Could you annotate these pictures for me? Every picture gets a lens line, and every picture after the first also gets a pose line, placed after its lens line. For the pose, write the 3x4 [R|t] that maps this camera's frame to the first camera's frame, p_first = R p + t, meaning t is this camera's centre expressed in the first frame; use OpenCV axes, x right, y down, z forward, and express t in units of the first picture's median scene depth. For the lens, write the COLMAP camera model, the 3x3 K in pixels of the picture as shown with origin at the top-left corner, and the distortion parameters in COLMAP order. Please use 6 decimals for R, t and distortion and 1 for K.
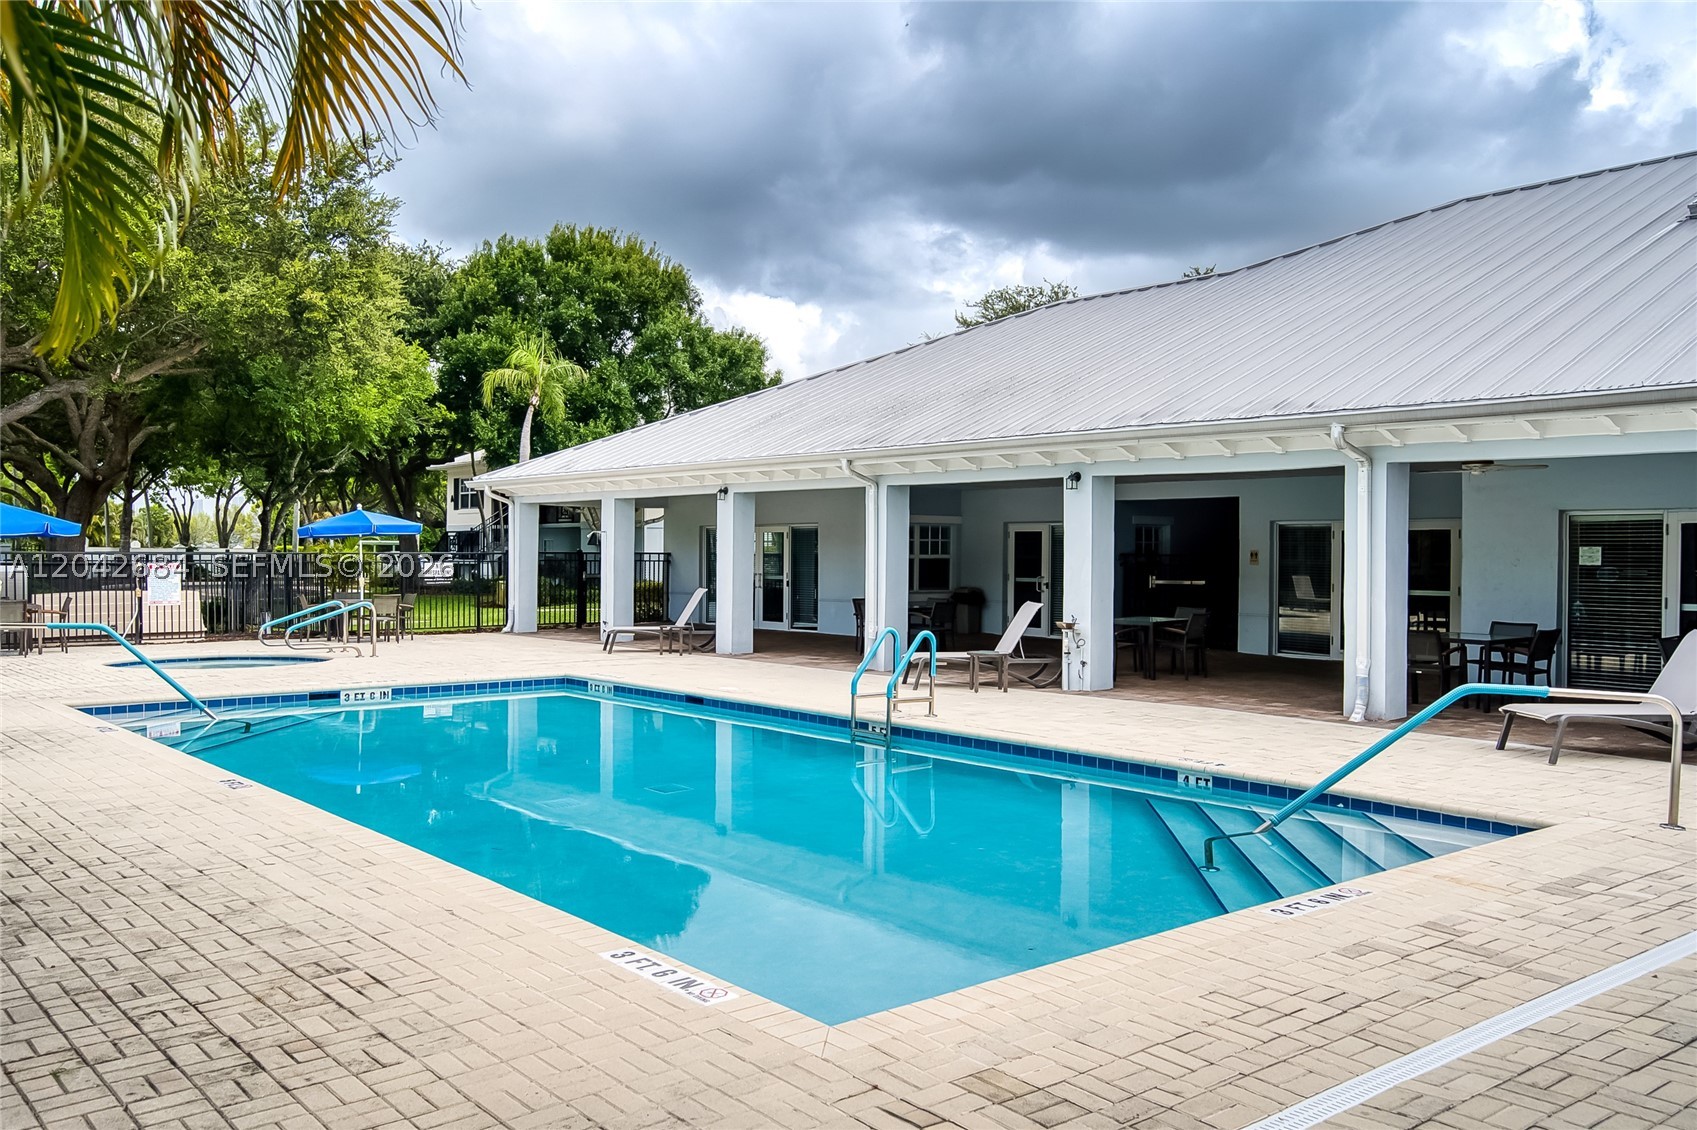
lens RADIAL K [[1383.6, 0, 847.7], [0, 1383.6, 559.5], [0, 0, 1]] dist [-0.008295, -0.004433]
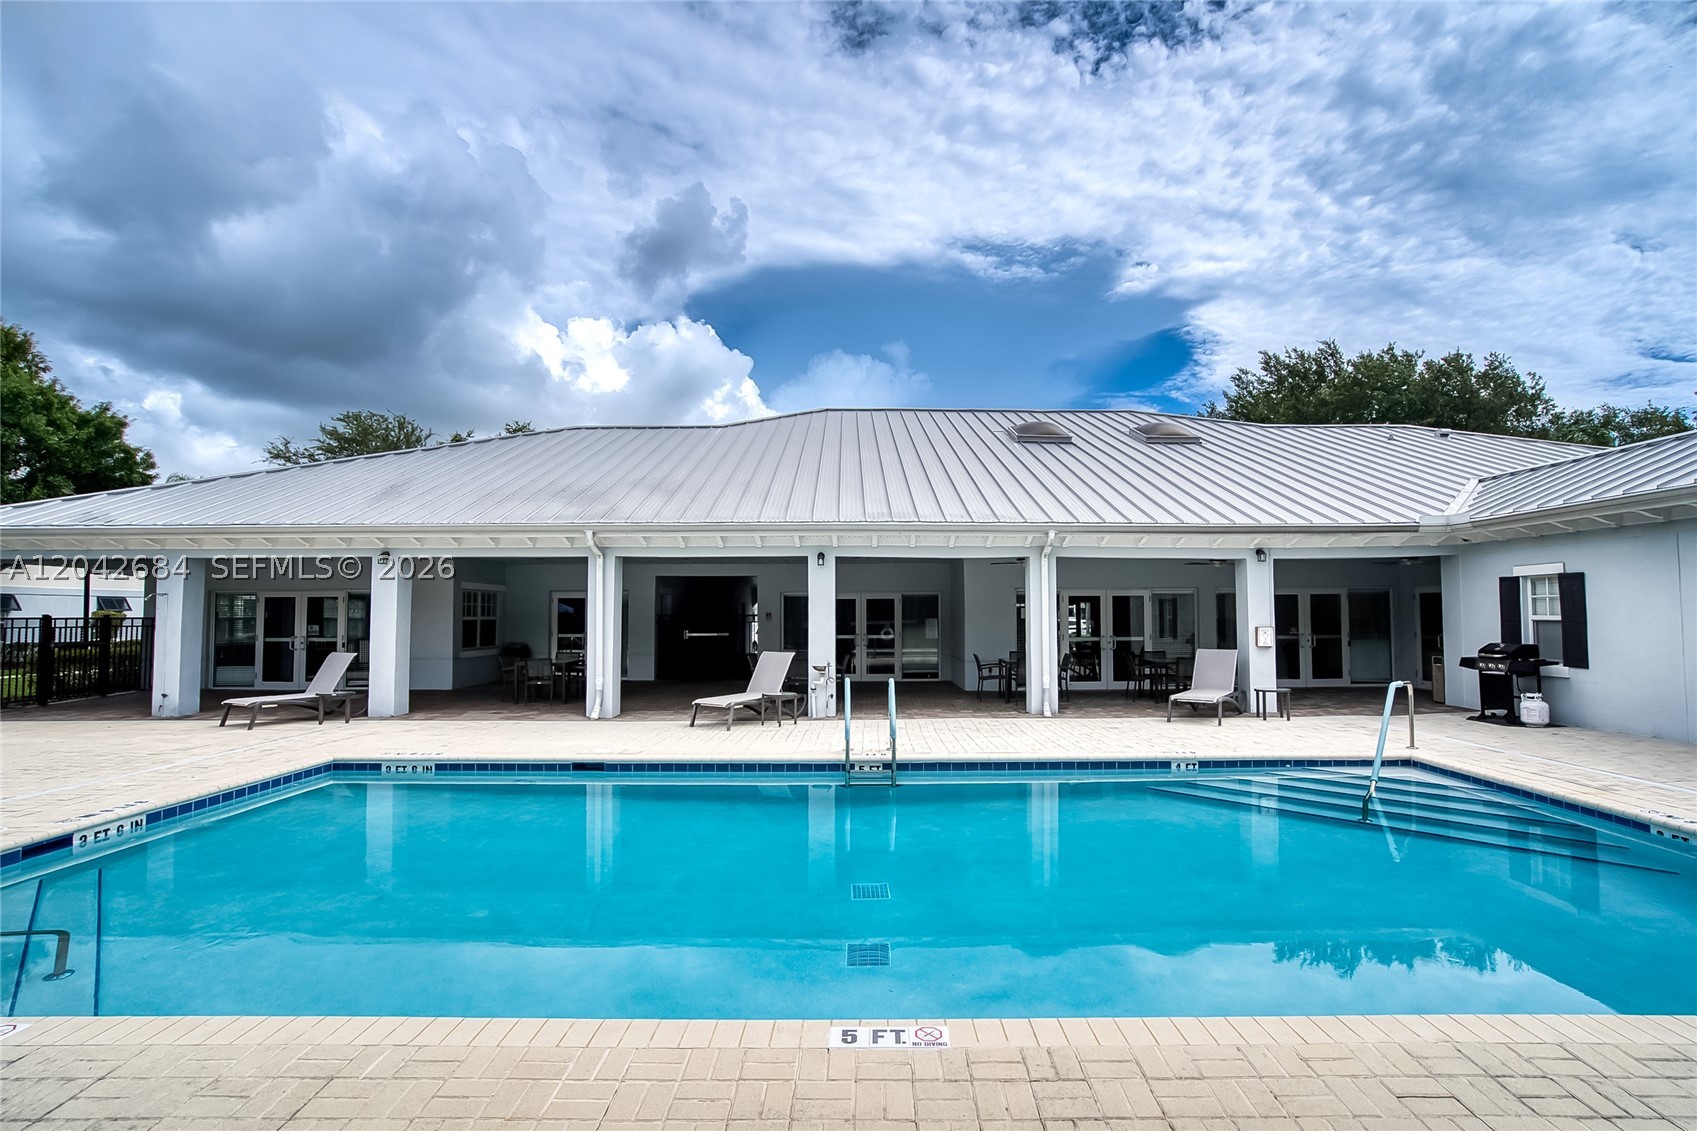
lens RADIAL K [[805.6, 0, 867.5], [0, 805.6, 614.7], [0, 0, 1]] dist [-0.033569, 0.000428]
pose [[0.638740, -0.011152, 0.769342, -0.309596], [0.012446, 0.999914, 0.004162, -0.004547], [-0.769322, 0.006917, 0.638824, 0.357639]]
